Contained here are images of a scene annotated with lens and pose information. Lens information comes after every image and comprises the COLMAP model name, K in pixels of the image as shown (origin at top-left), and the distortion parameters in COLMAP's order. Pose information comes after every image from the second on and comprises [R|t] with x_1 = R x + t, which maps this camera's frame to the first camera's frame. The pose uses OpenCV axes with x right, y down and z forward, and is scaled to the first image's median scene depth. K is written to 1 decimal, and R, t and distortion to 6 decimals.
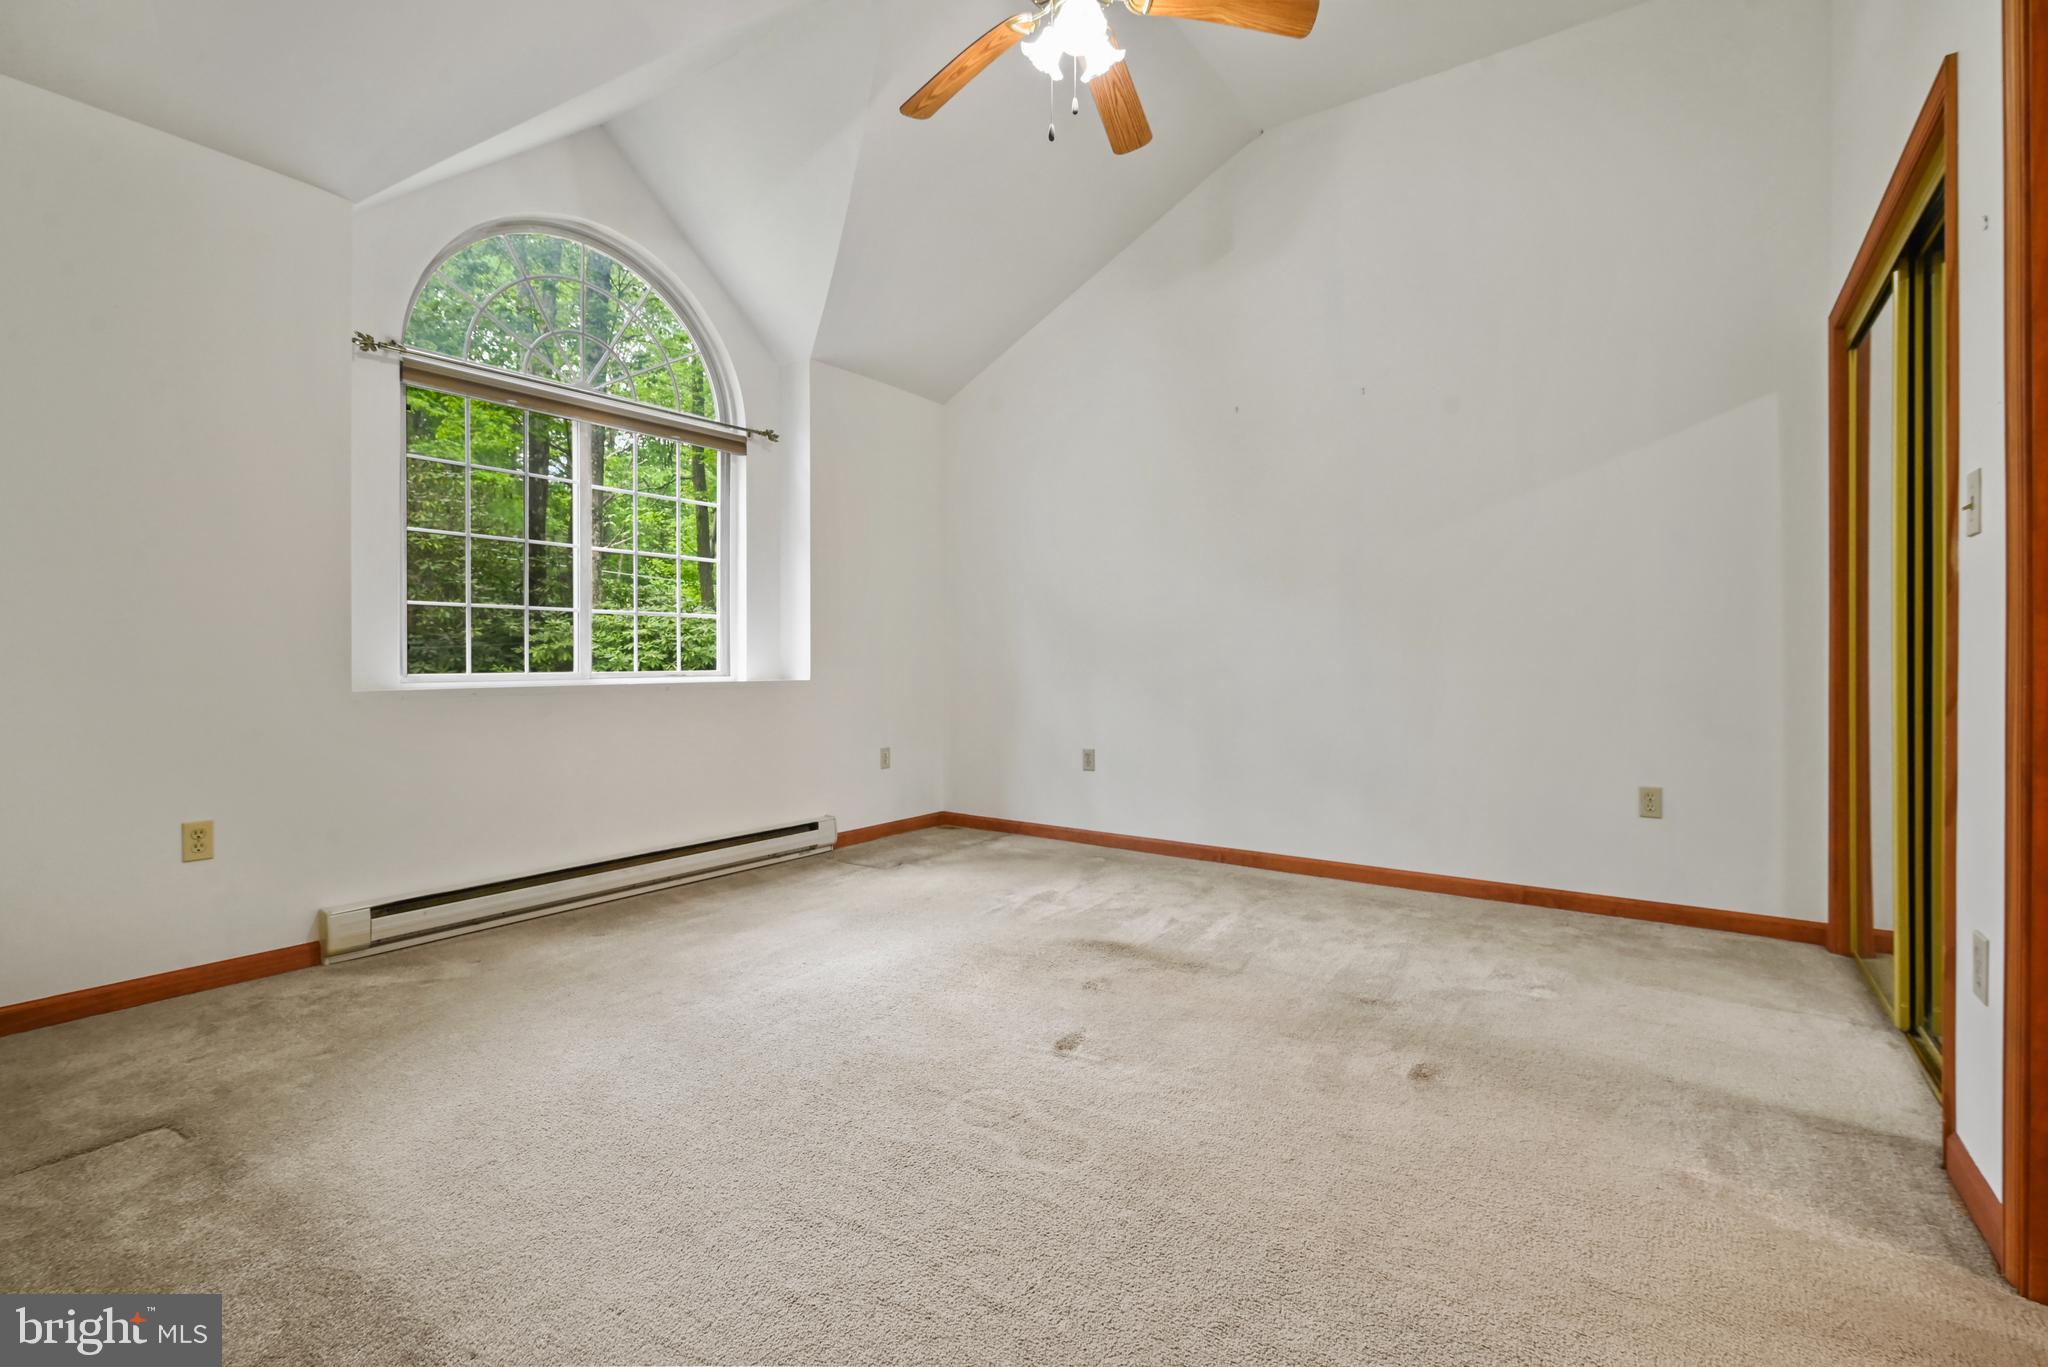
lens RADIAL K [[935.2, 0, 1029.4], [0, 935.2, 674.8], [0, 0, 1]] dist [0.001169, -0.000391]
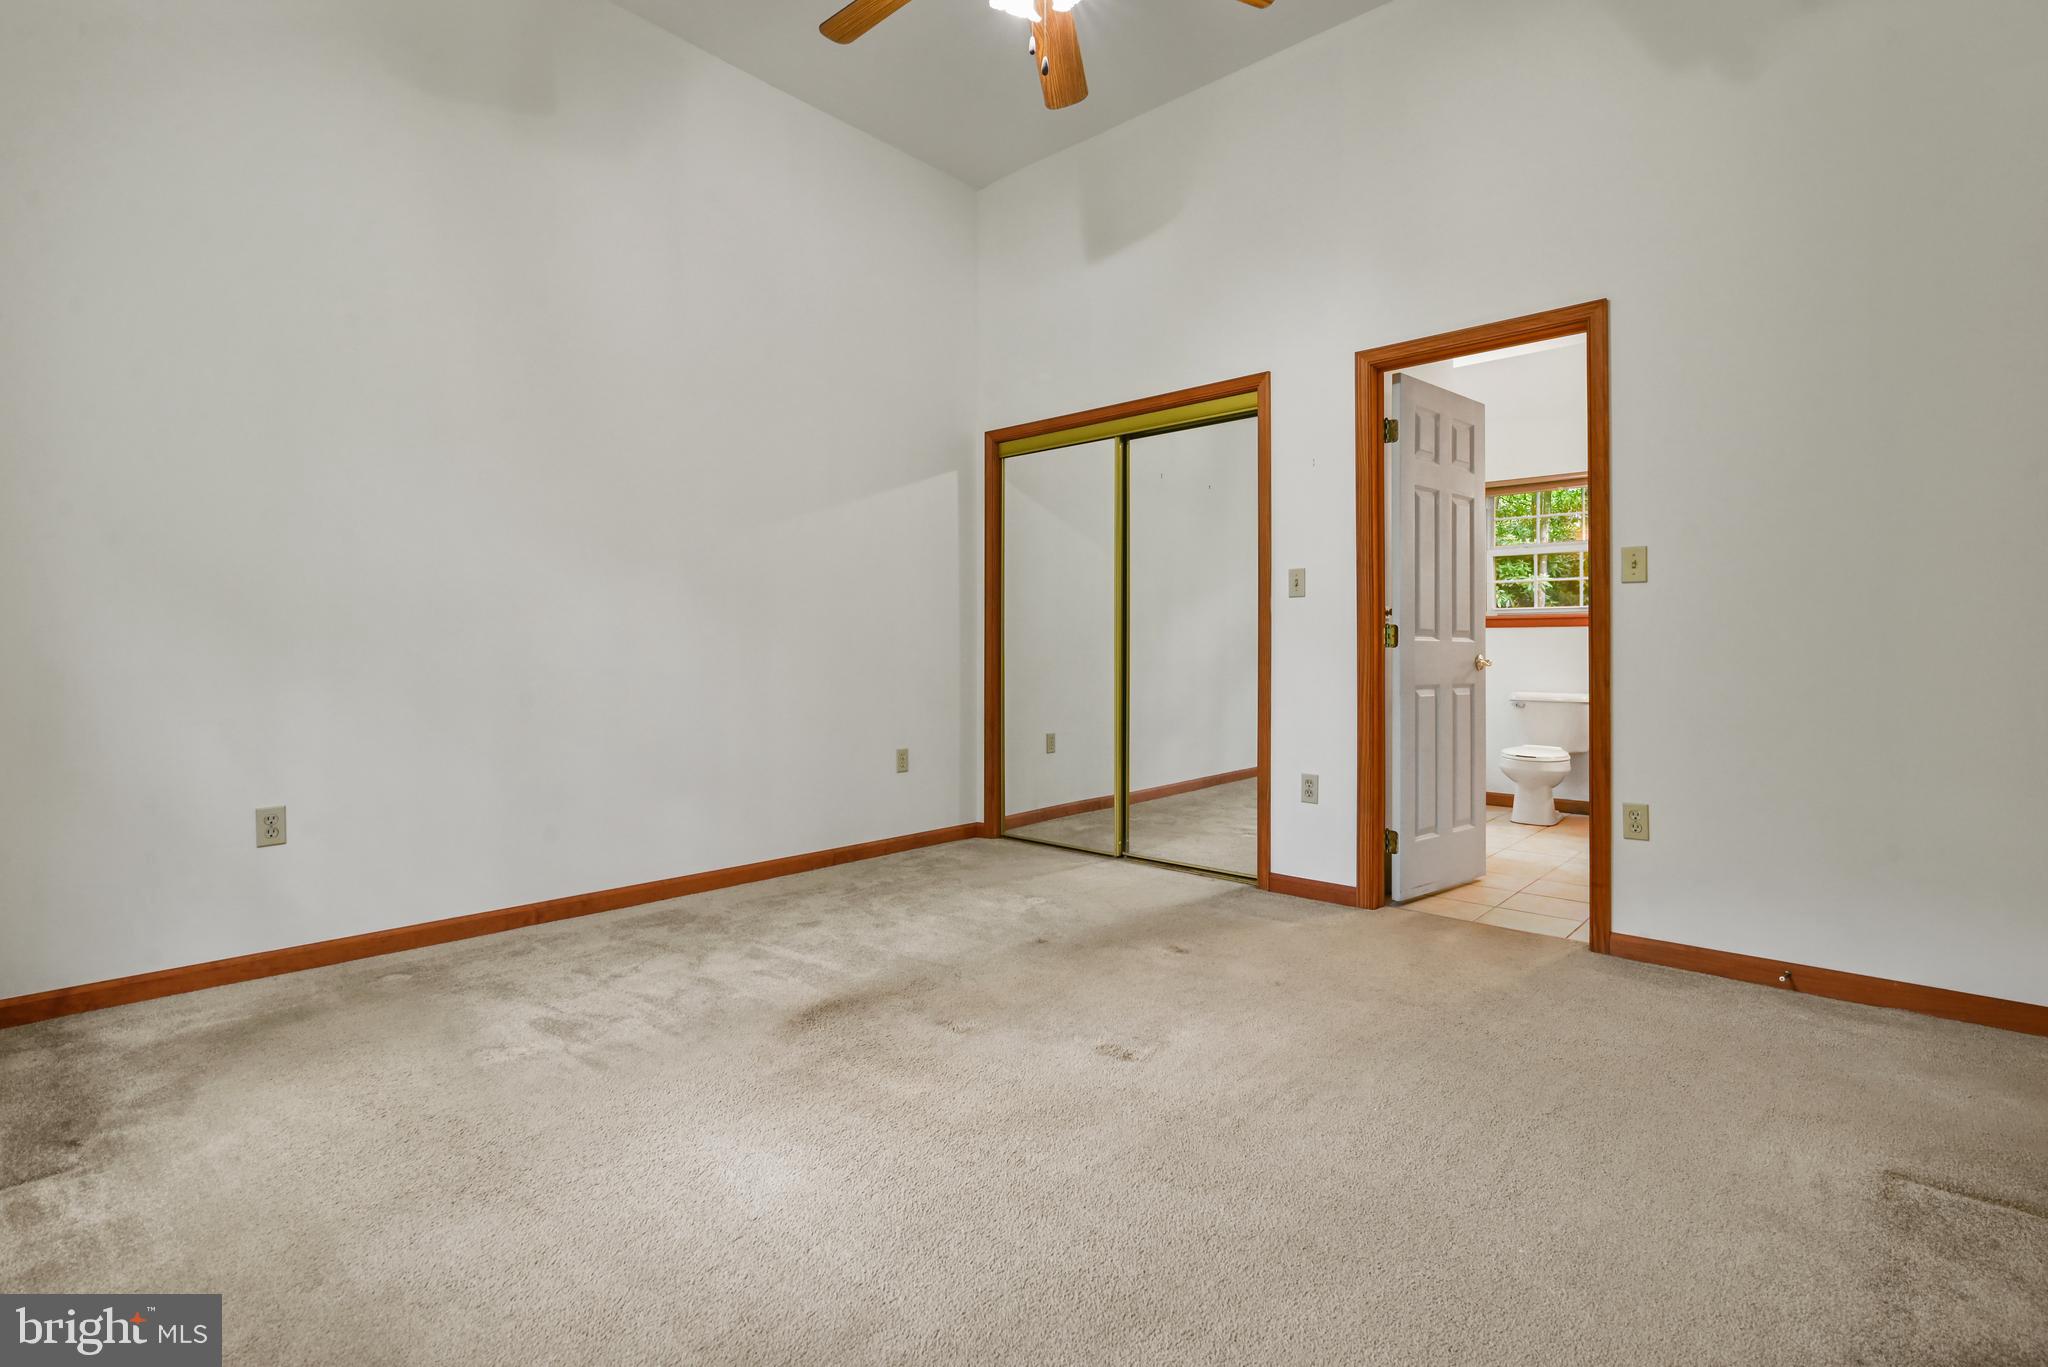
lens RADIAL K [[935.2, 0, 1059.3], [0, 935.2, 641.4], [0, 0, 1]] dist [0.001169, -0.000391]
pose [[0.118792, 0.010552, 0.992863, -0.726926], [0.014990, 0.999811, -0.012419, -0.012296], [-0.992806, 0.016359, 0.118611, 0.744542]]
